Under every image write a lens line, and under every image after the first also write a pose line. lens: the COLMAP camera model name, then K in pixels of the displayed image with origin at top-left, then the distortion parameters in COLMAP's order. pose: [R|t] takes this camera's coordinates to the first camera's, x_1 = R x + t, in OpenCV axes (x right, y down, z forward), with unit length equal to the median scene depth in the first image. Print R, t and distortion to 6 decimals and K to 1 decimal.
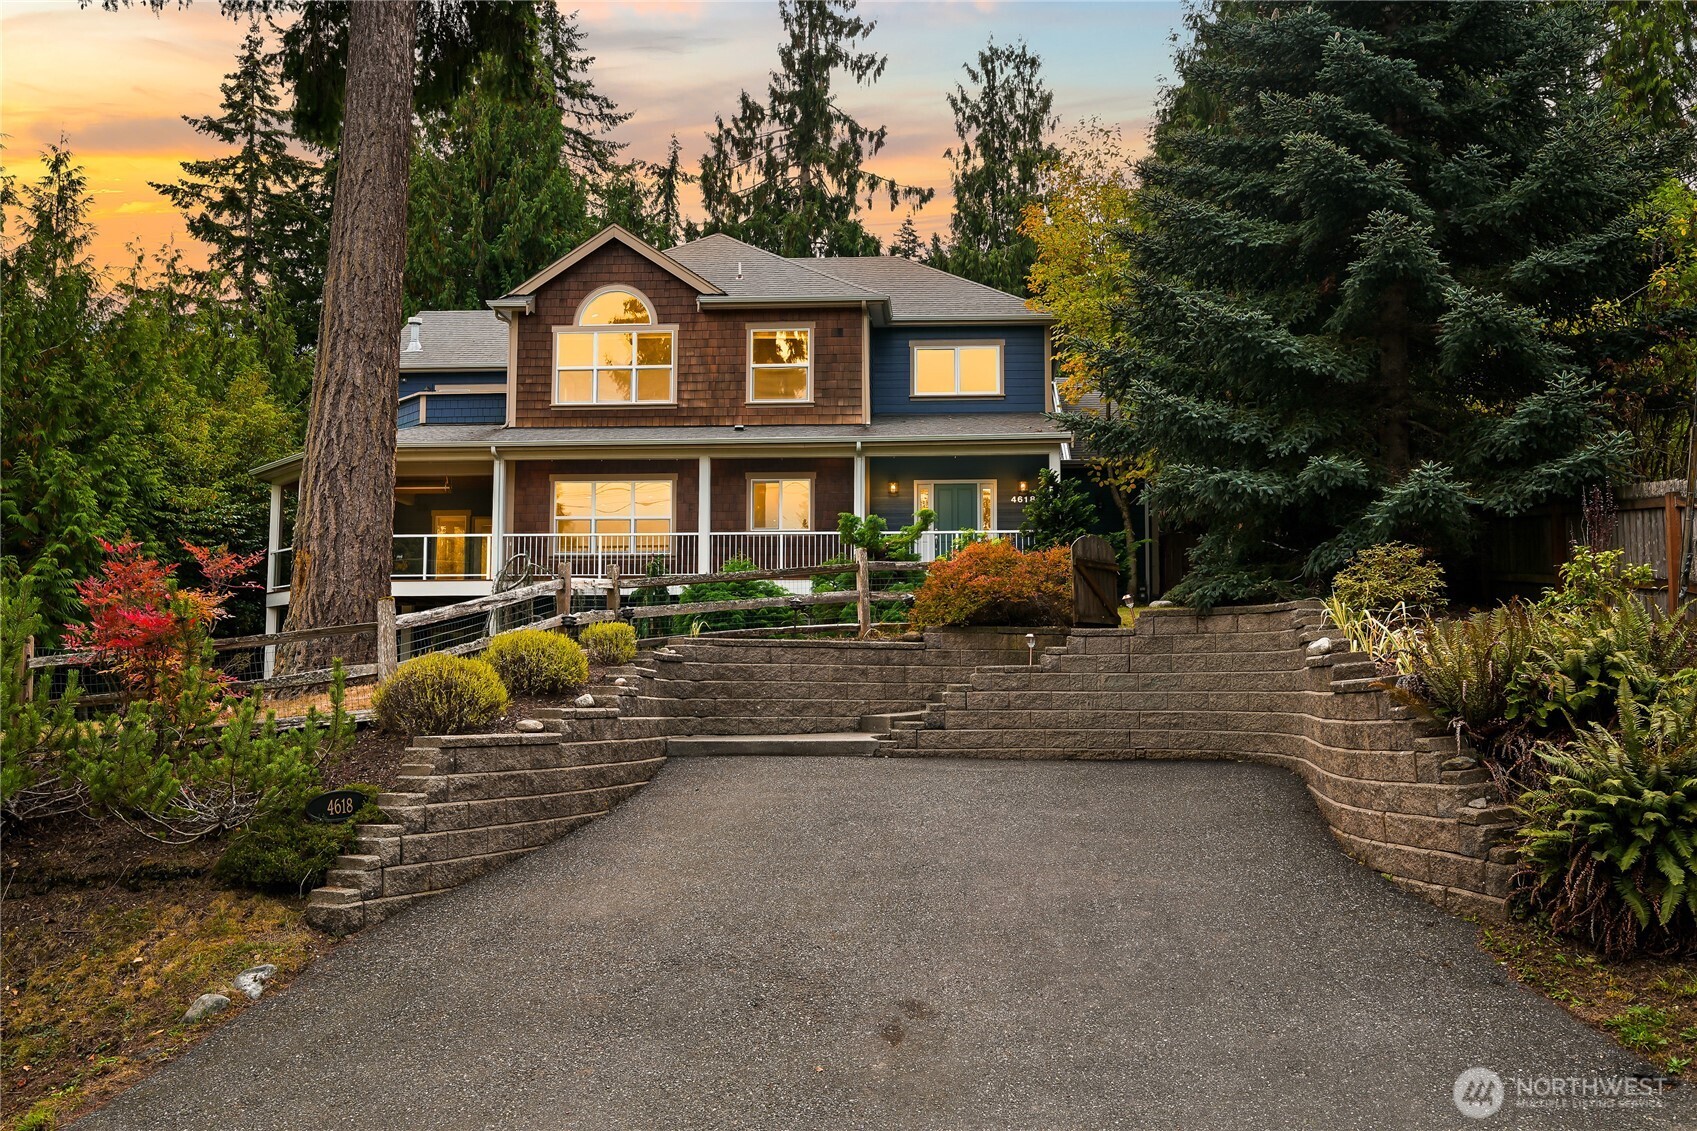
lens RADIAL K [[1445.5, 0, 848.5], [0, 1445.5, 565.5], [0, 0, 1]] dist [0.002984, 0.002274]
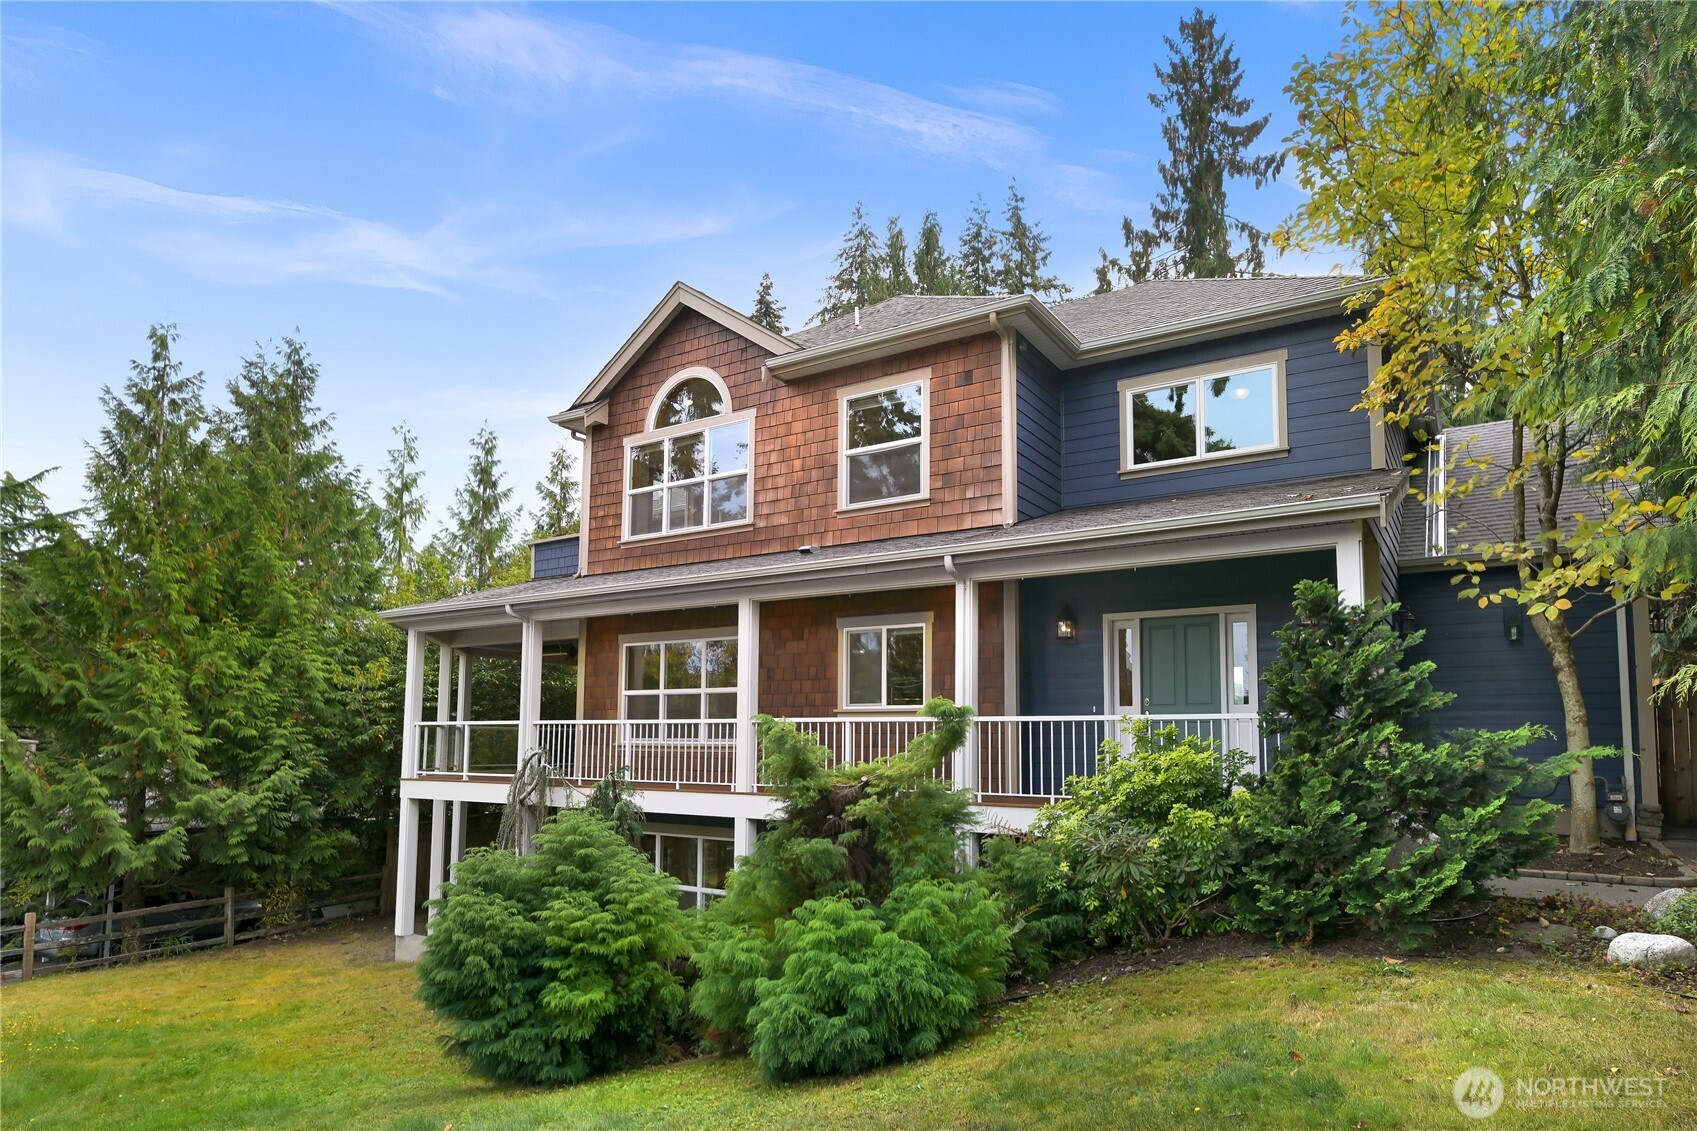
lens RADIAL K [[984.2, 0, 852.8], [0, 984.2, 655.7], [0, 0, 1]] dist [-0.002982, -0.000313]
pose [[0.881839, -0.038377, -0.469986, 0.137919], [0.035812, 0.999255, -0.014401, -0.040190], [0.470188, -0.004132, 0.882556, 0.603242]]
